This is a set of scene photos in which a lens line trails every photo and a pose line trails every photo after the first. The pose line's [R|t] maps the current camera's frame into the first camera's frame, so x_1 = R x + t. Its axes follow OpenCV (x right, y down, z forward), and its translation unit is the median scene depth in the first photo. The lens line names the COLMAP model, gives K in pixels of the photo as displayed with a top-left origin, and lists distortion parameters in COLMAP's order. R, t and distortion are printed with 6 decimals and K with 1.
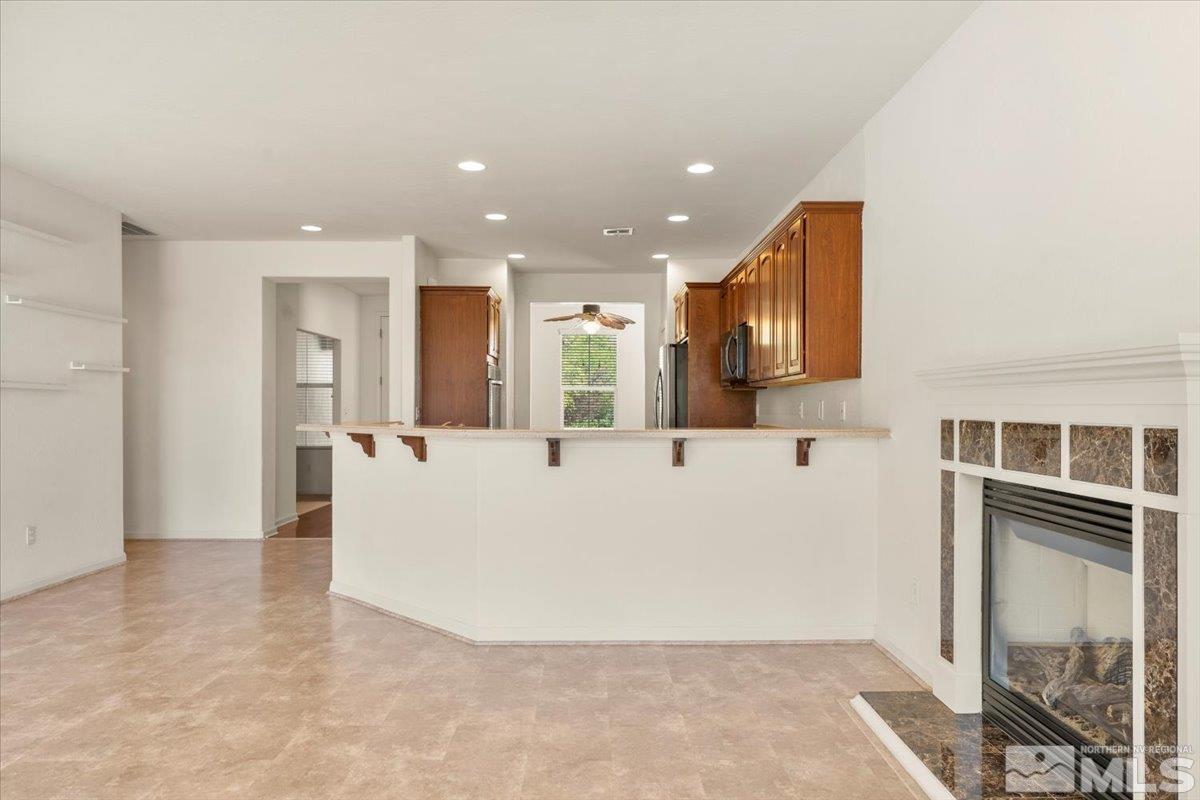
lens RADIAL K [[802.1, 0, 611.6], [0, 802.1, 420.7], [0, 0, 1]] dist [-0.001644, -0.005892]
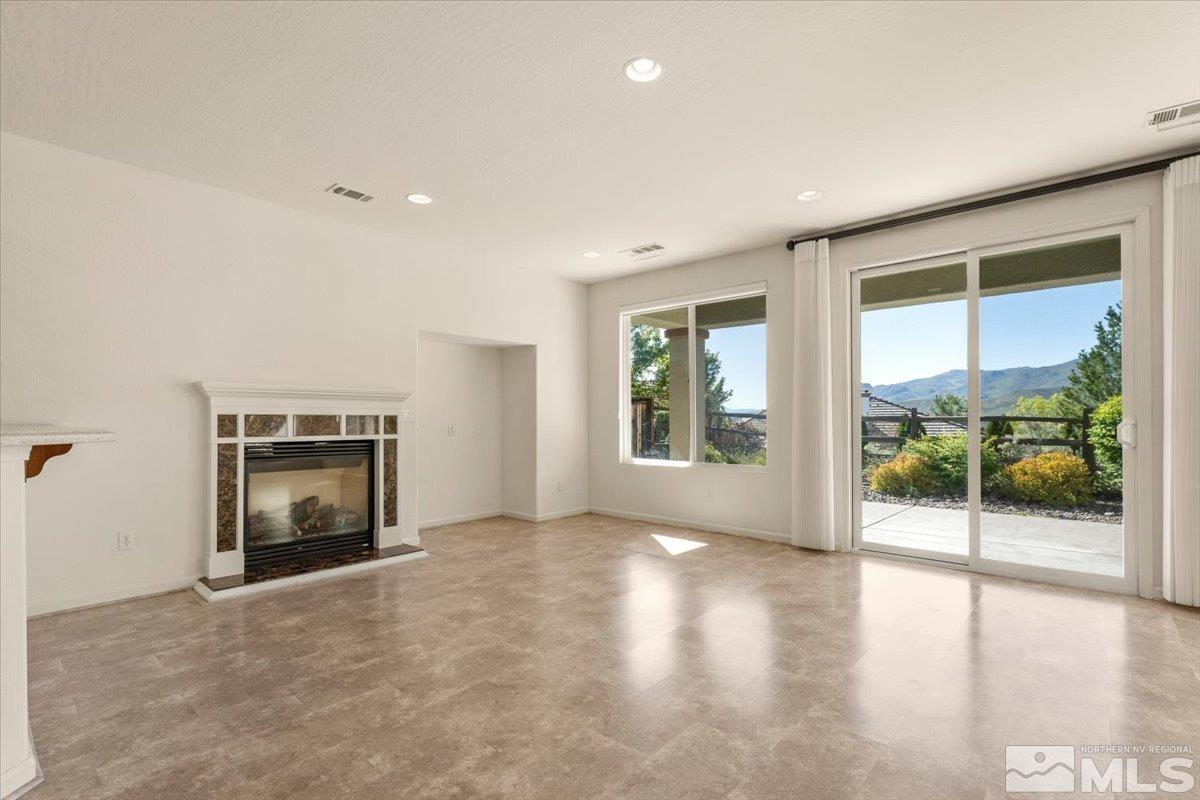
lens RADIAL K [[552.2, 0, 613.5], [0, 552.2, 415.1], [0, 0, 1]] dist [0.001727, 0.000618]
pose [[-0.747036, 0.004174, 0.664771, -1.045217], [0.010516, 0.999929, 0.005540, 0.003045], [-0.664701, 0.011129, -0.747027, 1.372561]]
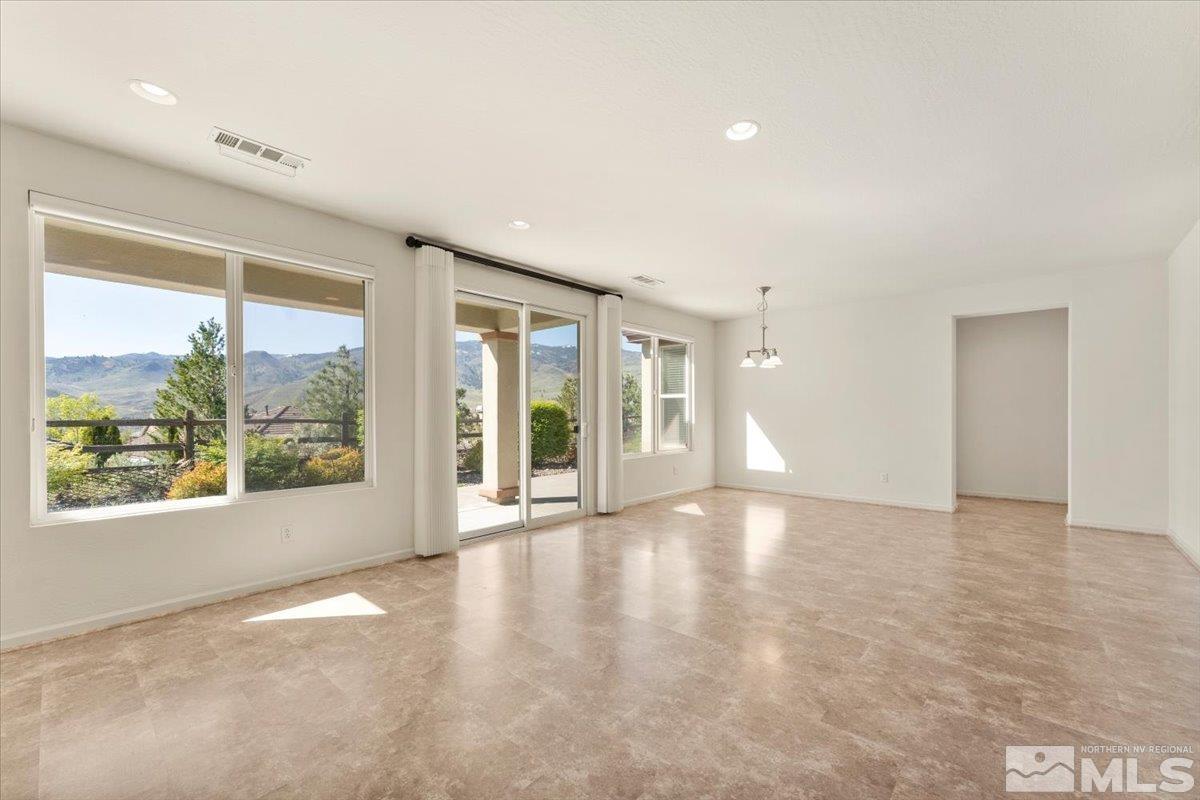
lens RADIAL K [[482.7, 0, 605.2], [0, 482.7, 422.8], [0, 0, 1]] dist [0.001871, 0.000398]
pose [[-0.676389, 0.013647, -0.736419, 0.266057], [-0.007673, 0.999644, 0.025573, -0.018532], [0.736505, 0.022948, -0.676043, 1.117962]]
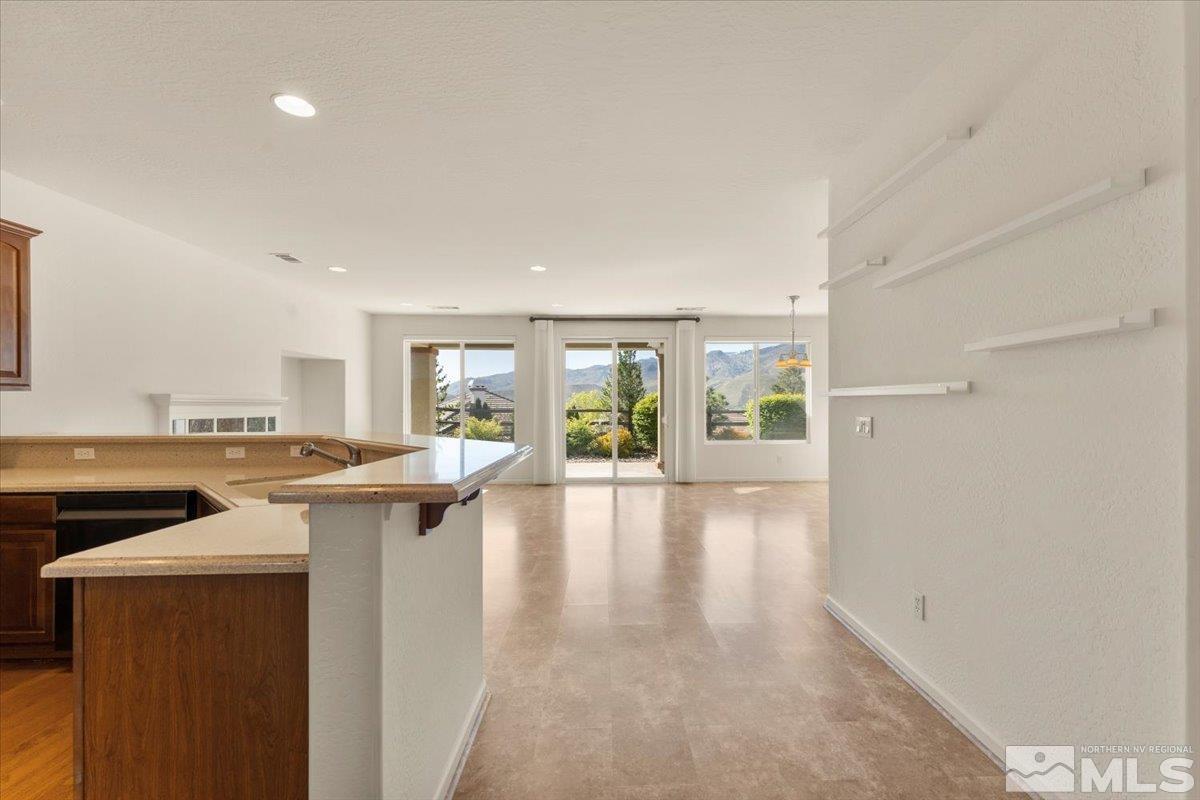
lens RADIAL K [[482.7, 0, 621.0], [0, 482.7, 407.3], [0, 0, 1]] dist [0.001871, 0.000398]
pose [[-0.999776, -0.000452, -0.021157, -0.779811], [-0.000867, 0.999808, 0.019592, -0.063125], [0.021144, 0.019605, -0.999584, 2.397315]]
